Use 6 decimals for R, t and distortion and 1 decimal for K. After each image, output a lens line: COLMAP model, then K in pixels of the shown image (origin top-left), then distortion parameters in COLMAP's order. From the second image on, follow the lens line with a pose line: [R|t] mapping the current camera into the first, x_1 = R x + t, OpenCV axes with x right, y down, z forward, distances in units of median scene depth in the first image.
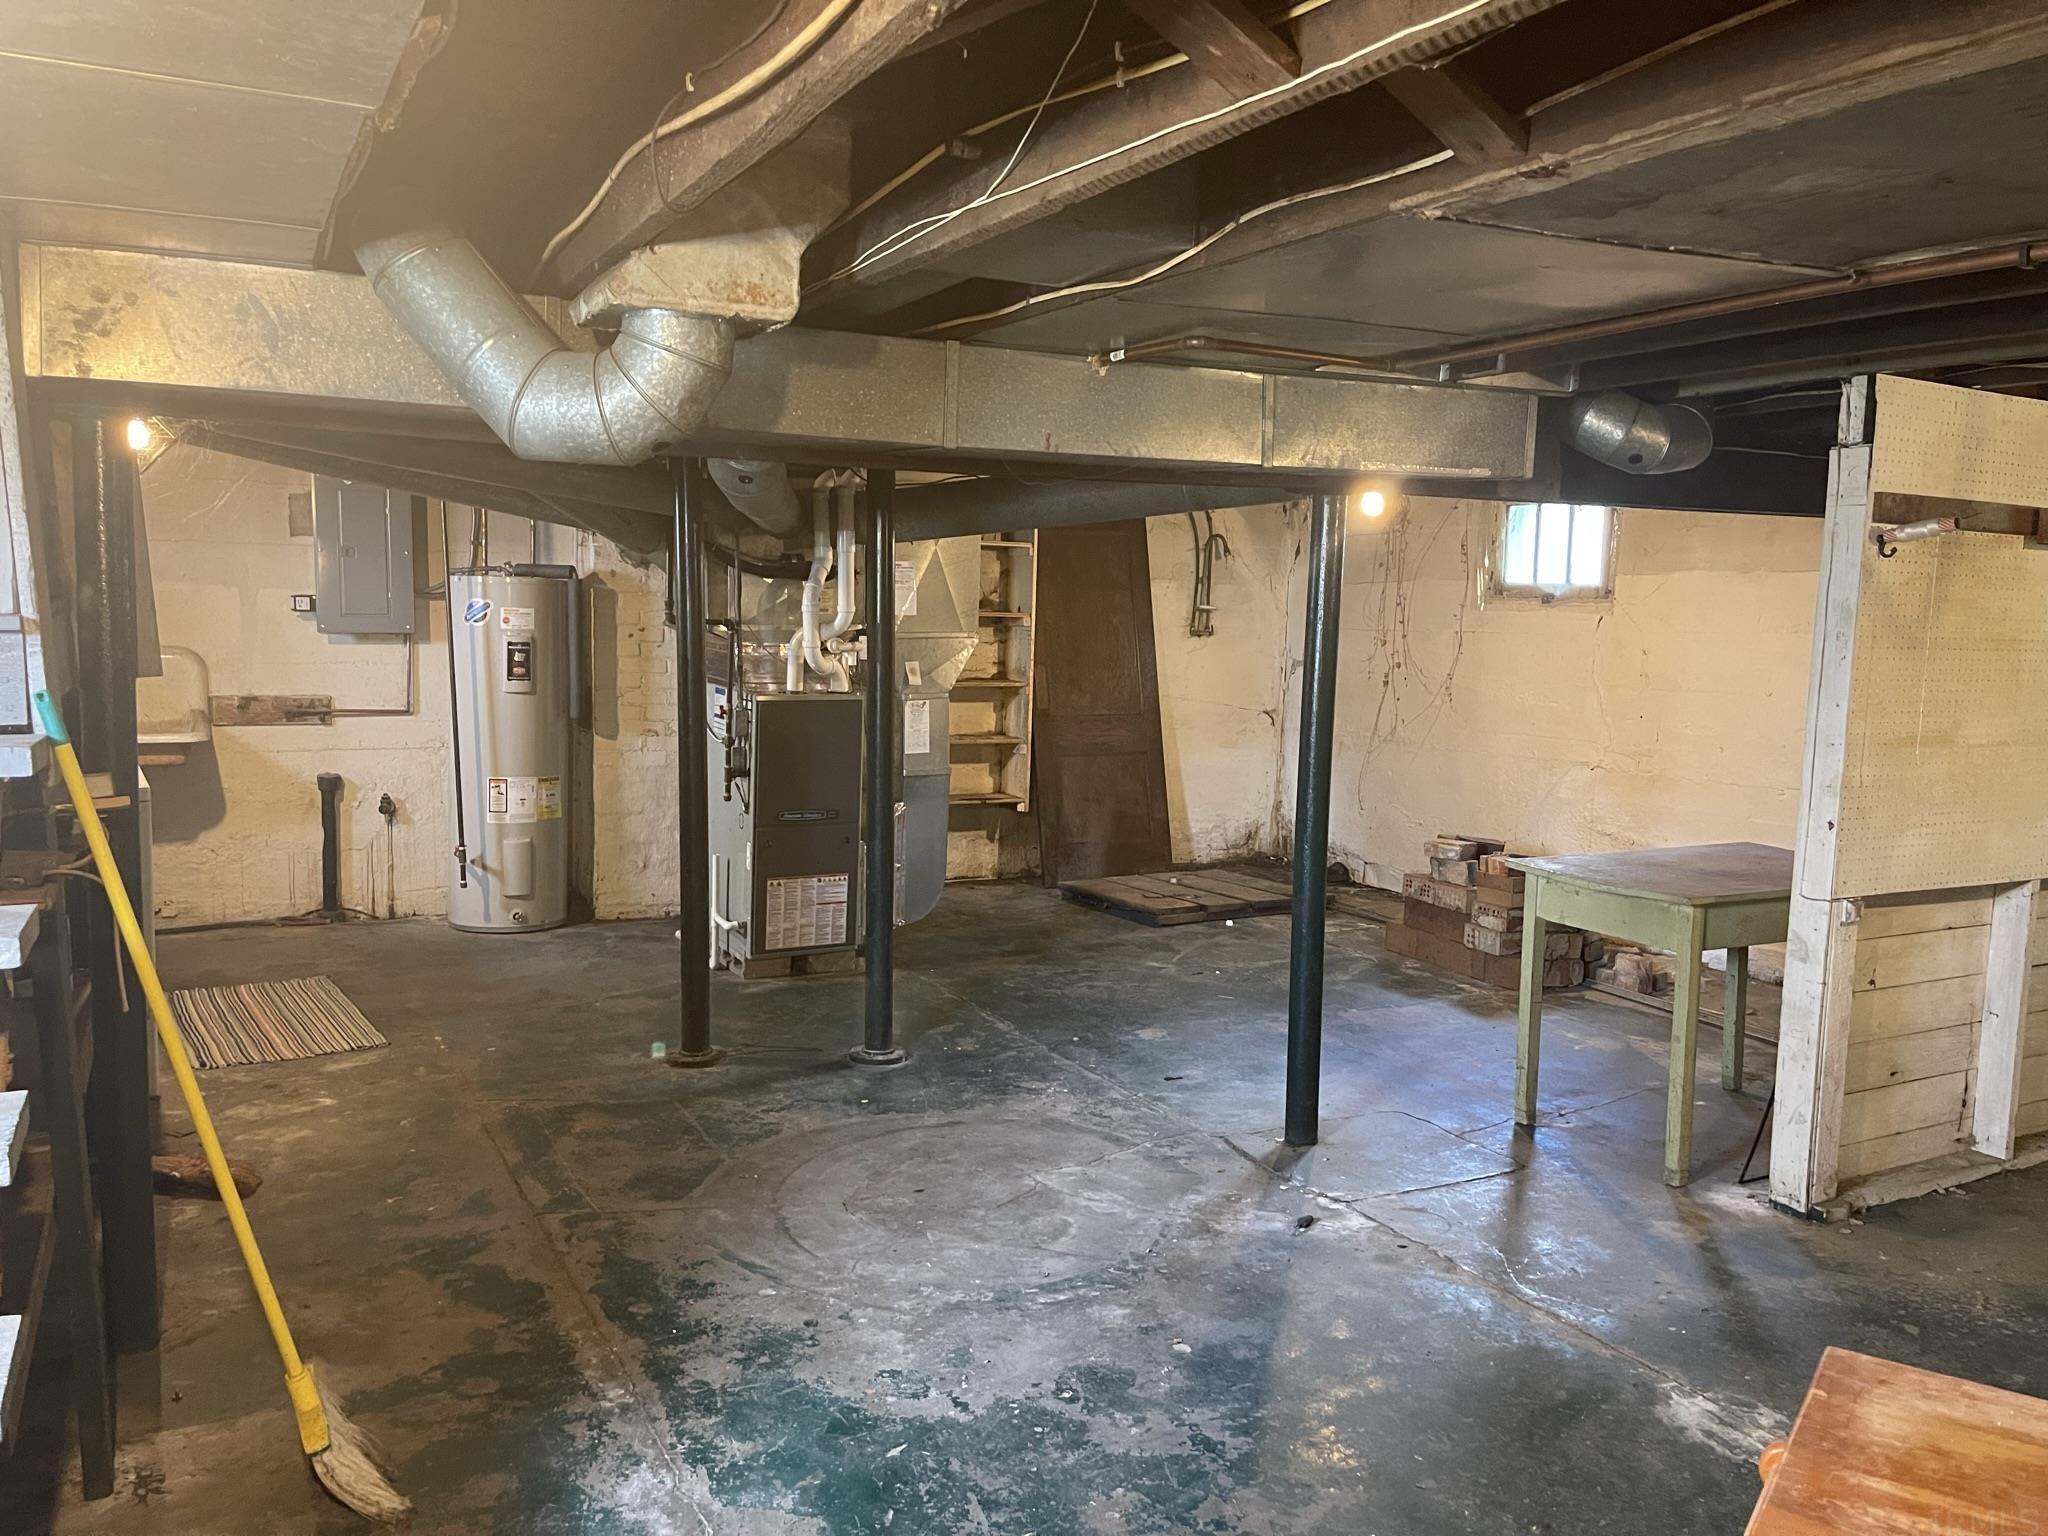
lens RADIAL K [[1559.5, 0, 1017.7], [0, 1559.5, 770.6], [0, 0, 1]] dist [0.072514, -0.094388]
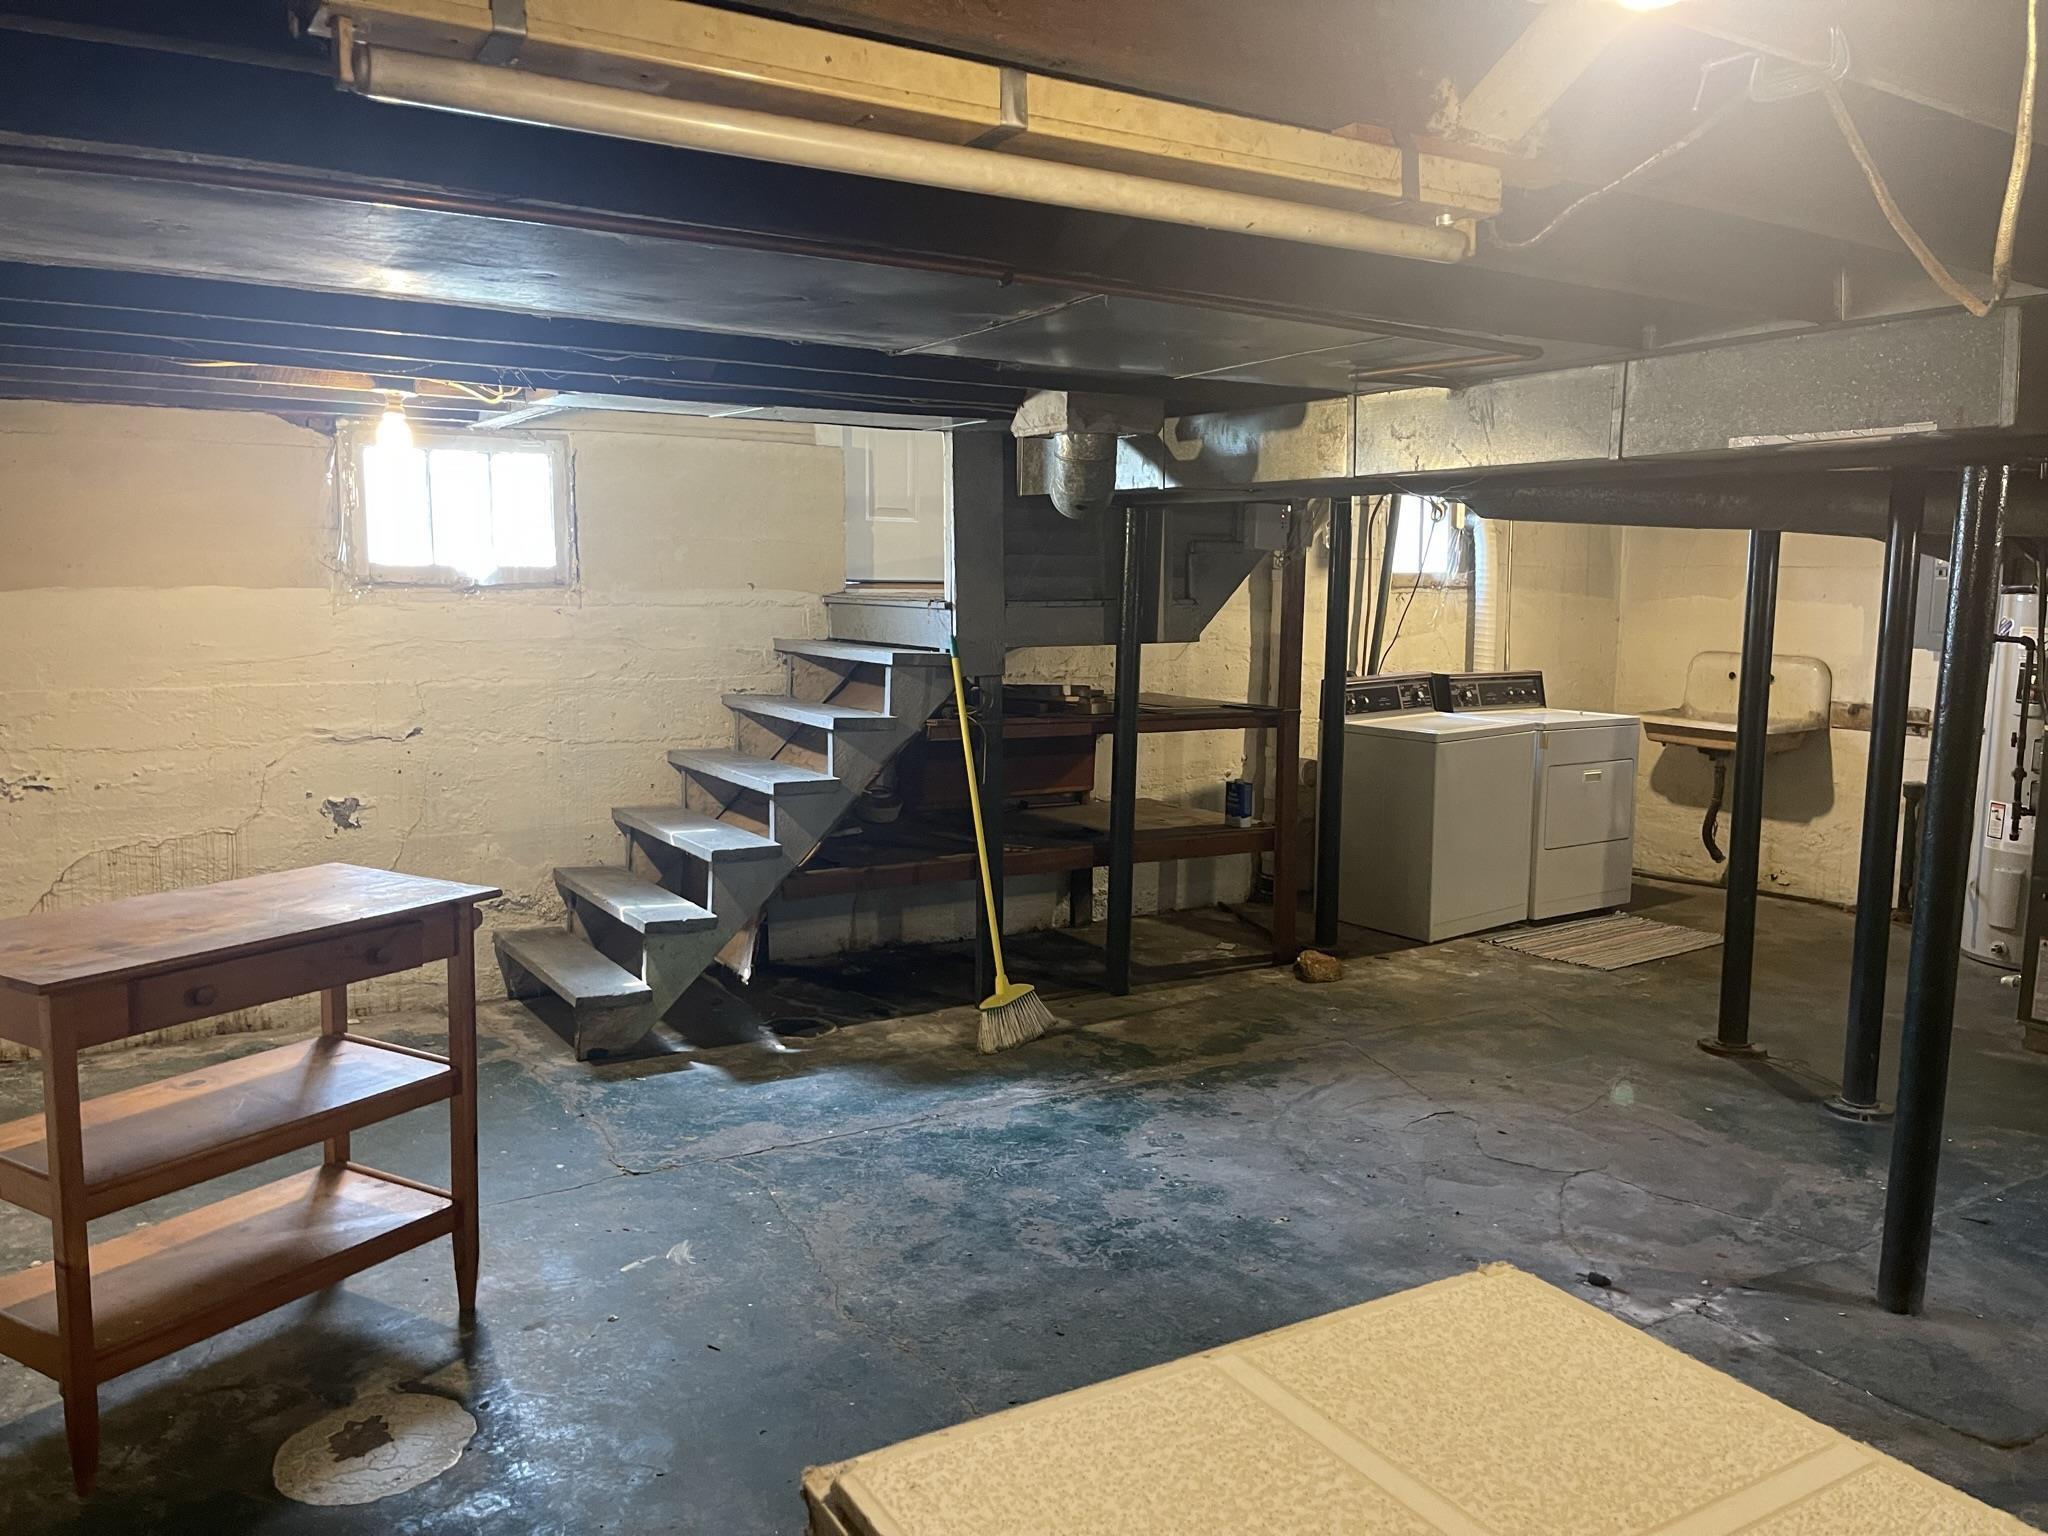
lens RADIAL K [[1559.5, 0, 1017.7], [0, 1559.5, 770.6], [0, 0, 1]] dist [0.072514, -0.094388]
pose [[0.085222, 0.101500, -0.991179, 1.145225], [-0.128076, 0.987661, 0.090128, -0.049208], [0.988096, 0.119265, 0.097170, 0.602757]]
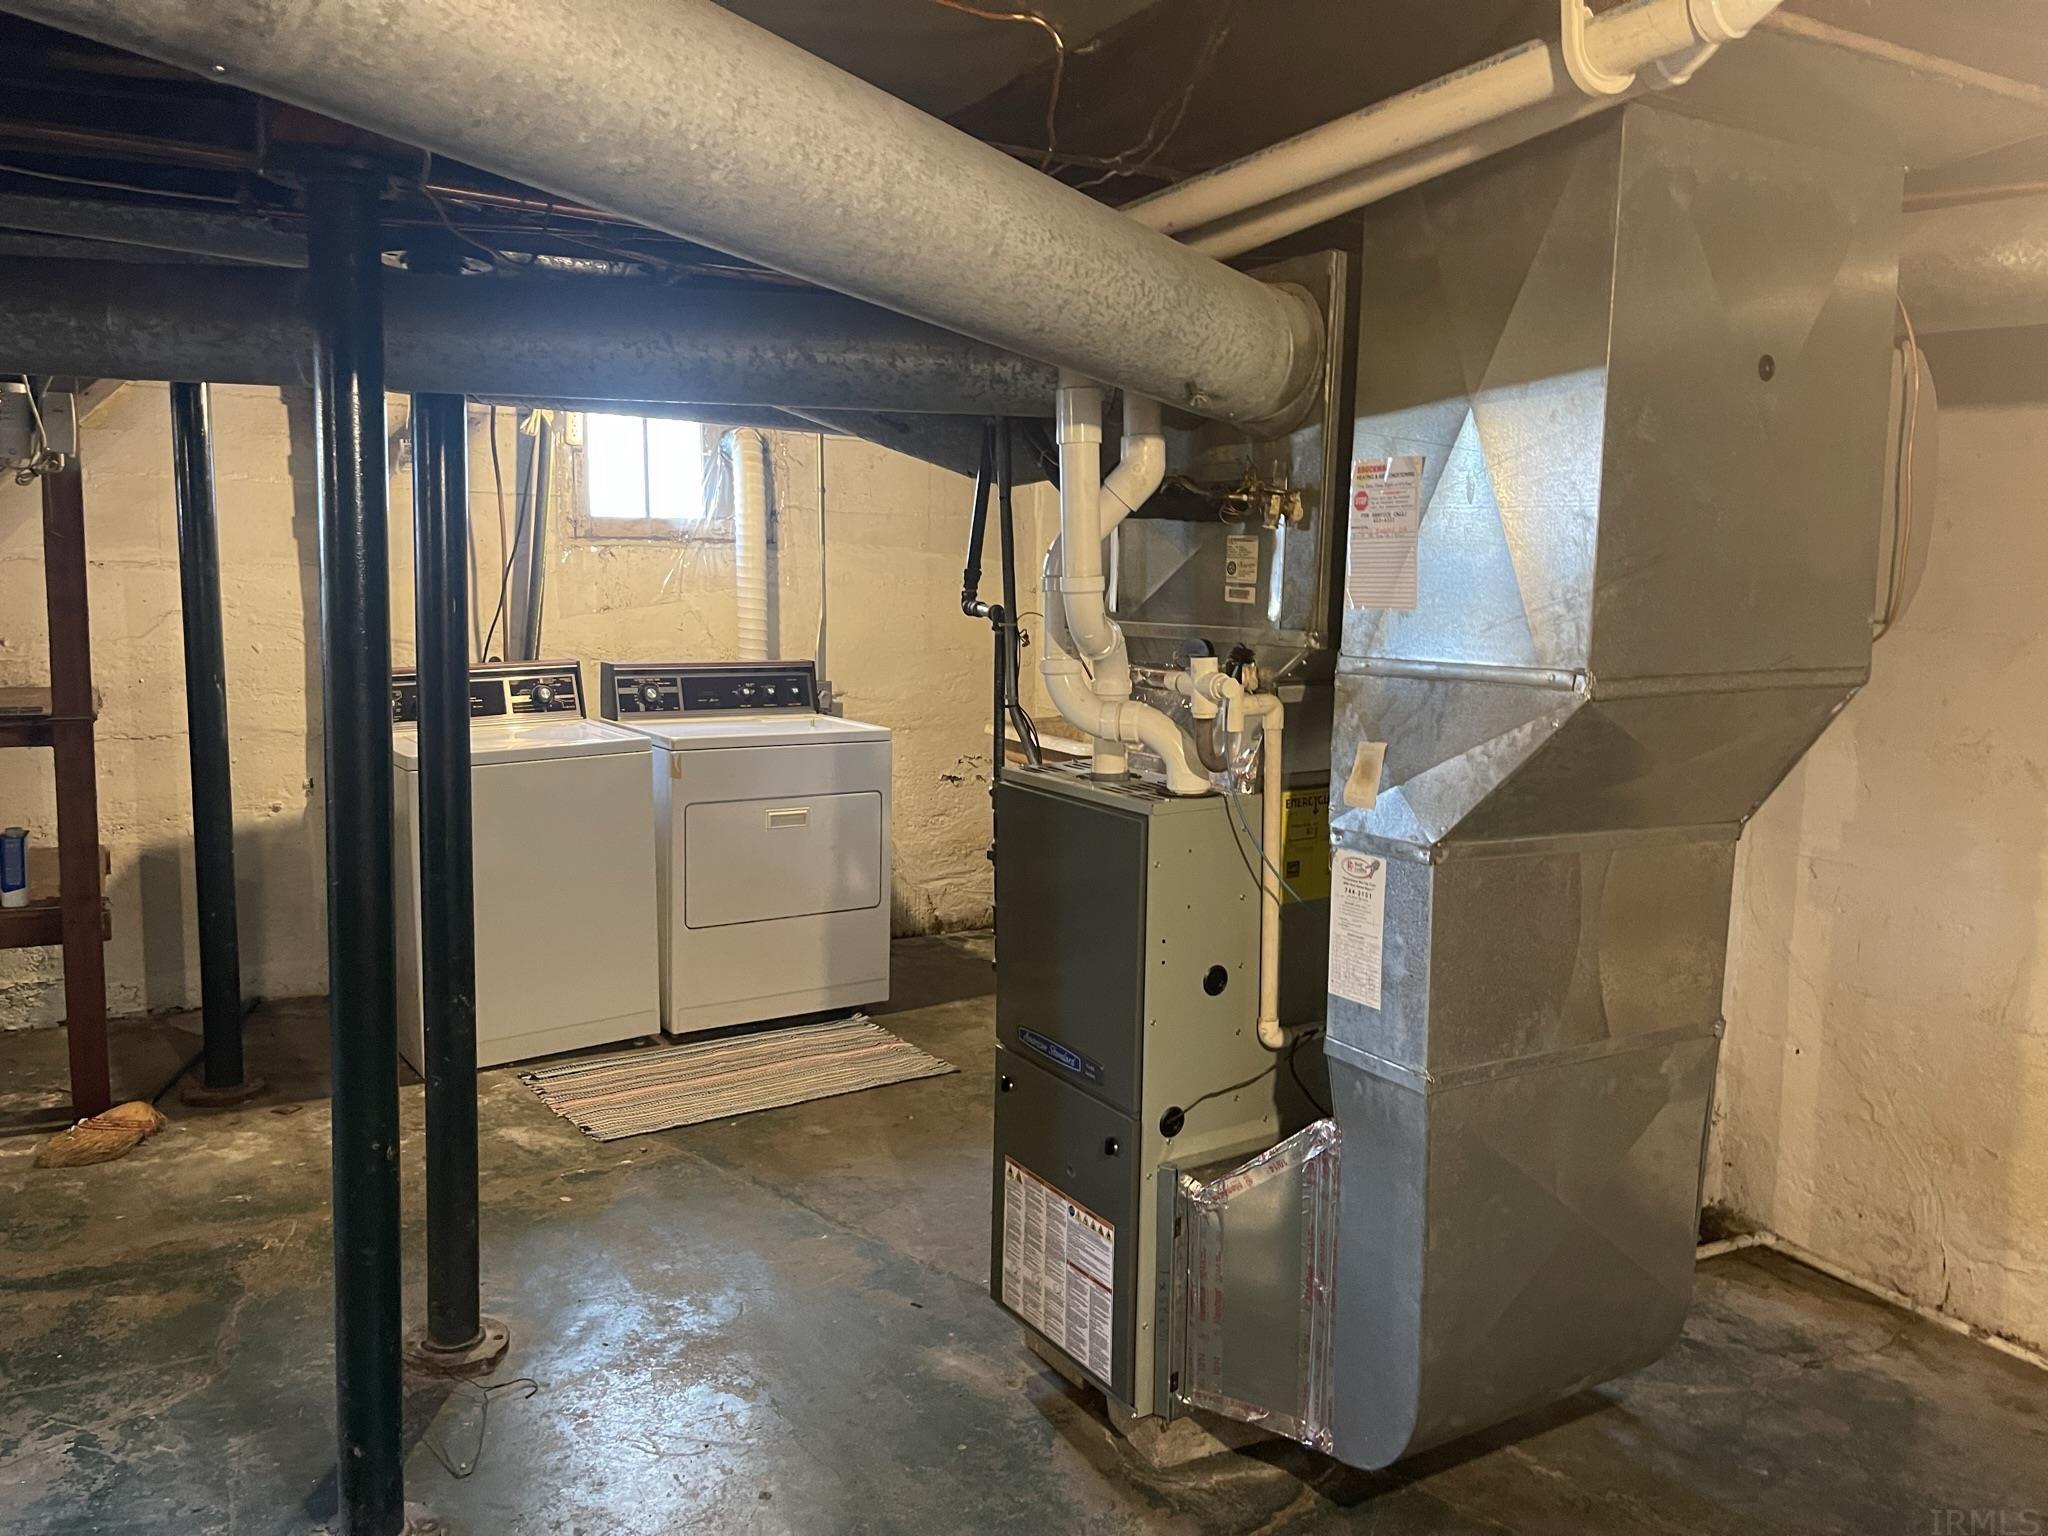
lens RADIAL K [[1559.5, 0, 1017.7], [0, 1559.5, 770.6], [0, 0, 1]] dist [0.072514, -0.094388]
pose [[0.045926, 0.114723, -0.992335, 0.526624], [-0.135766, 0.984883, 0.107578, -0.172840], [0.989676, 0.129785, 0.060807, 1.684952]]
